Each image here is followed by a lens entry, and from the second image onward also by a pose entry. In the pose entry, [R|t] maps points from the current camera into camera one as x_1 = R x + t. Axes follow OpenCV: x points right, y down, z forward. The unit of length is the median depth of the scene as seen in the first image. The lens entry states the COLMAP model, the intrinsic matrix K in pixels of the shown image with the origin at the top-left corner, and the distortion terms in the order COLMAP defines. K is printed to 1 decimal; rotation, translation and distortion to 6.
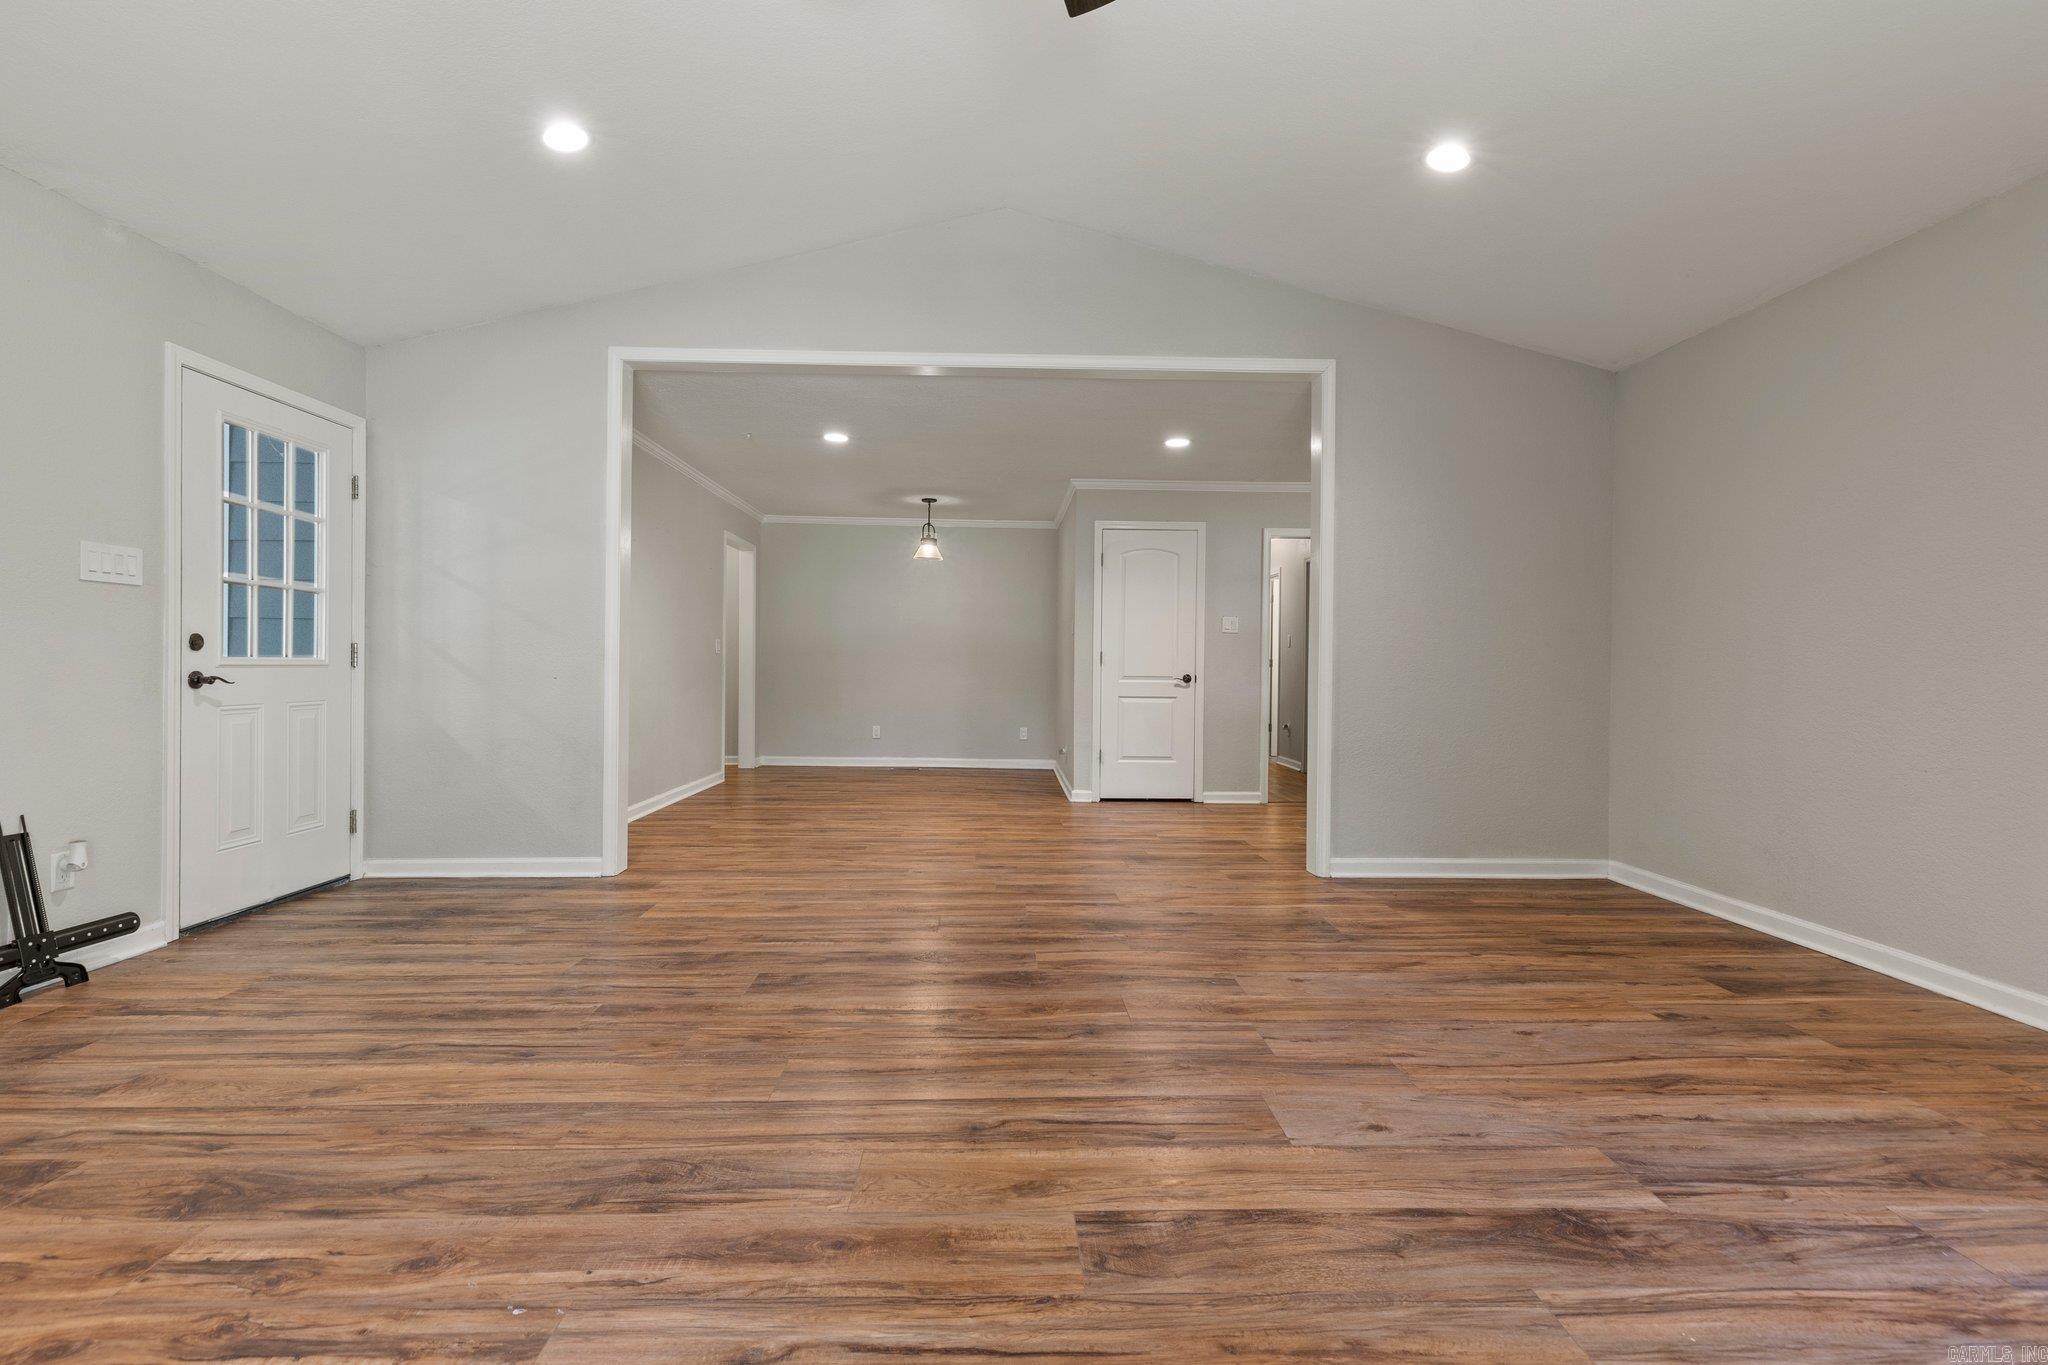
lens RADIAL K [[933.3, 0, 1025.5], [0, 933.3, 666.5], [0, 0, 1]] dist [0.006449, -0.001164]
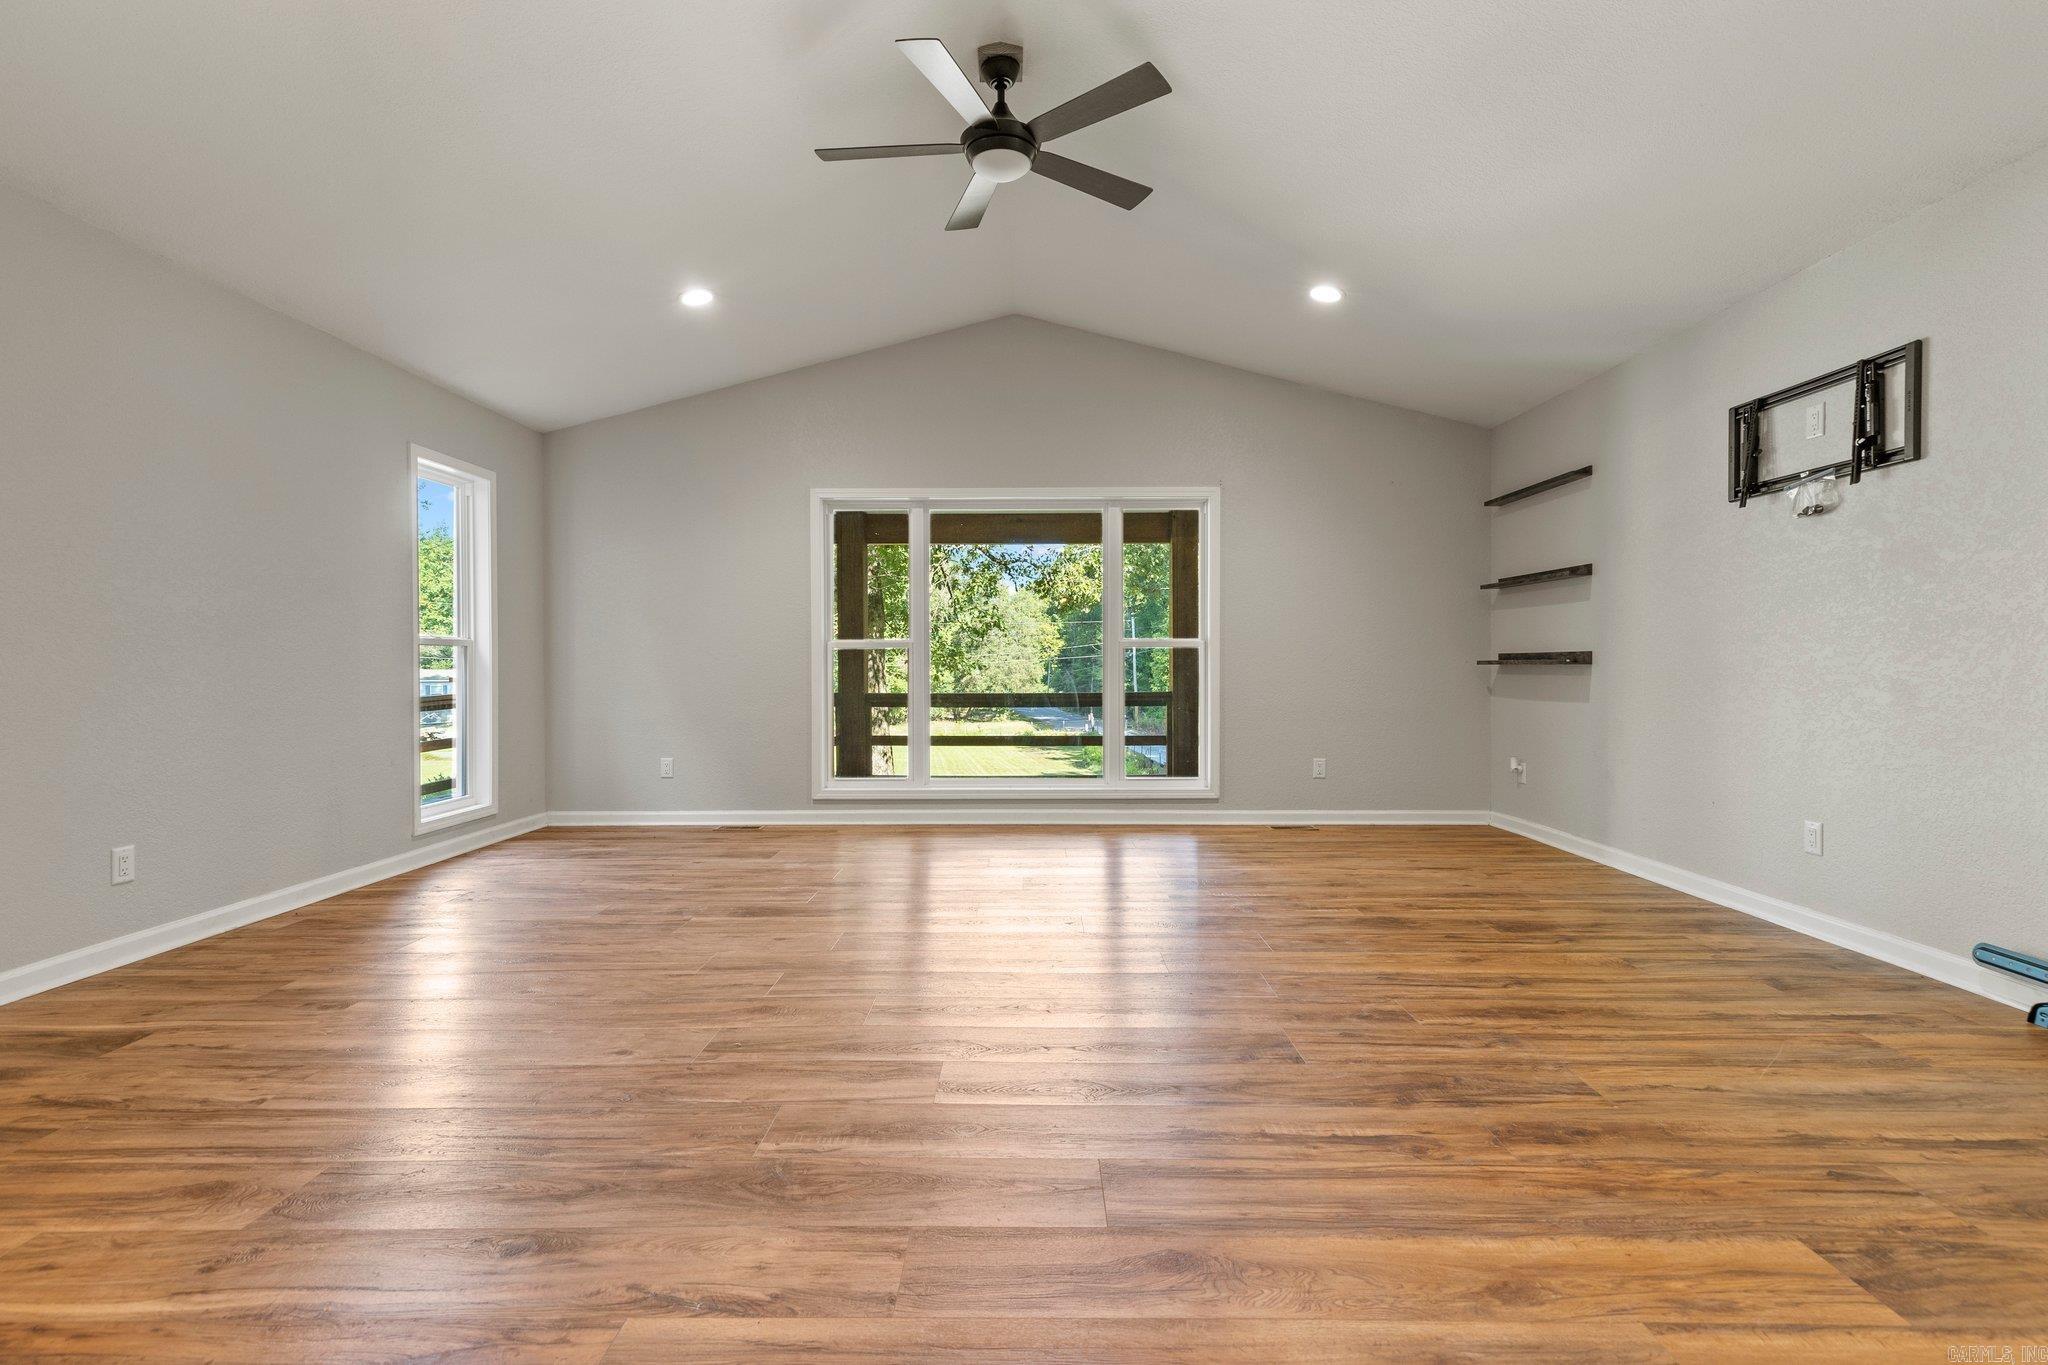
lens RADIAL K [[933.3, 0, 1025.5], [0, 933.3, 666.5], [0, 0, 1]] dist [0.006449, -0.001164]
pose [[-0.999054, -0.005584, 0.043134, -0.099592], [-0.005332, 0.999968, 0.005946, -0.002116], [-0.043166, 0.005711, -0.999052, 2.063055]]
